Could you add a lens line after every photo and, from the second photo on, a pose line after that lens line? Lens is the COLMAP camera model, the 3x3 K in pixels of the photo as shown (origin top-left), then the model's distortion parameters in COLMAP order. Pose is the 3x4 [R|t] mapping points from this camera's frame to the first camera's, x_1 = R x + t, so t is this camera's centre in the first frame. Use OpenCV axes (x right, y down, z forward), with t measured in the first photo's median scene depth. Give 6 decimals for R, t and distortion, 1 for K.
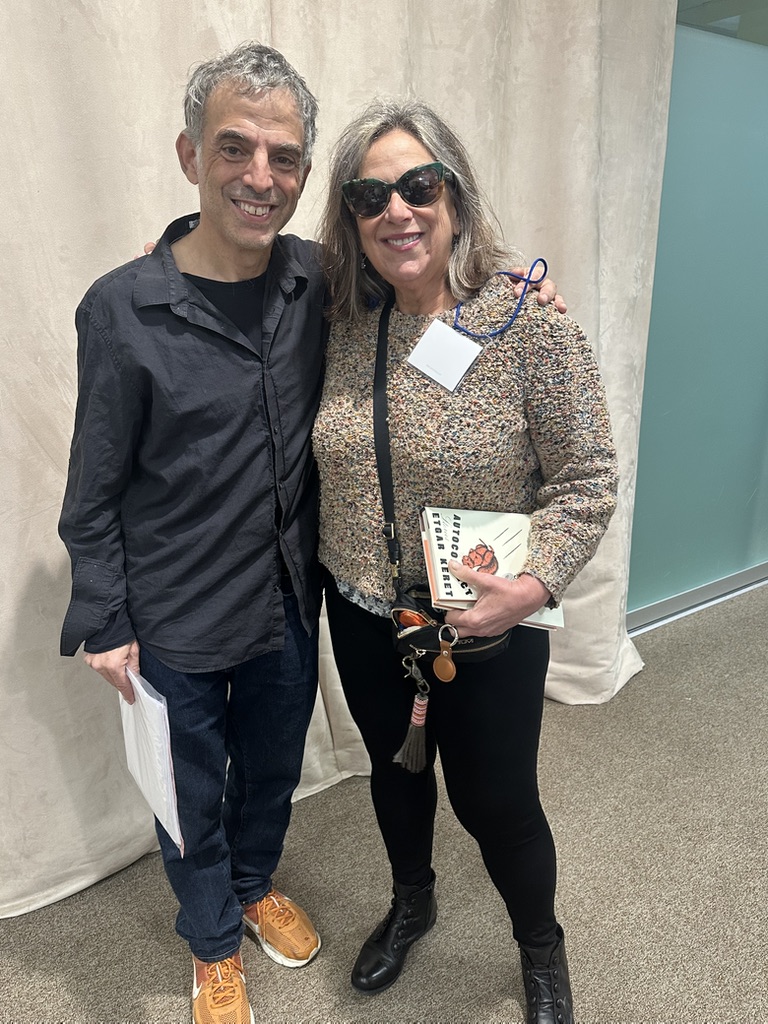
lens RADIAL K [[771.8, 0, 385.8], [0, 771.8, 510.8], [0, 0, 1]] dist [0.035740, -0.041085]
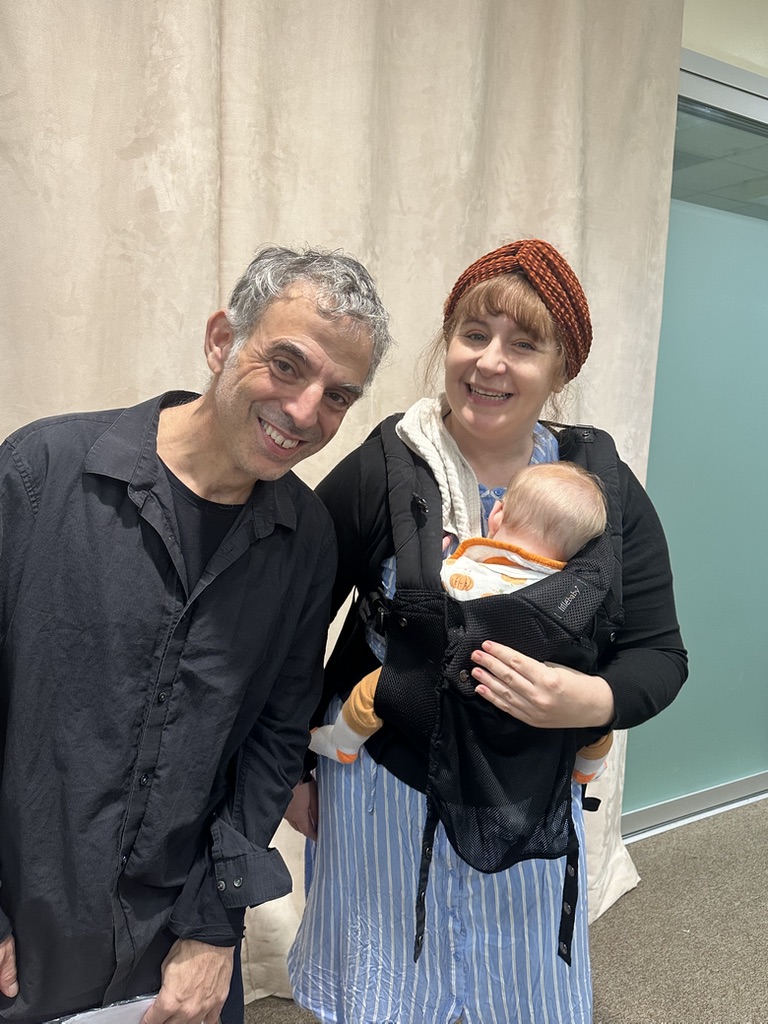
lens RADIAL K [[771.8, 0, 385.6], [0, 771.8, 519.2], [0, 0, 1]] dist [0.035740, -0.041085]
pose [[0.994715, 0.063631, -0.080586, 0.122214], [-0.075581, 0.984990, -0.155184, -0.052343], [0.069502, 0.160454, 0.984593, 0.081828]]
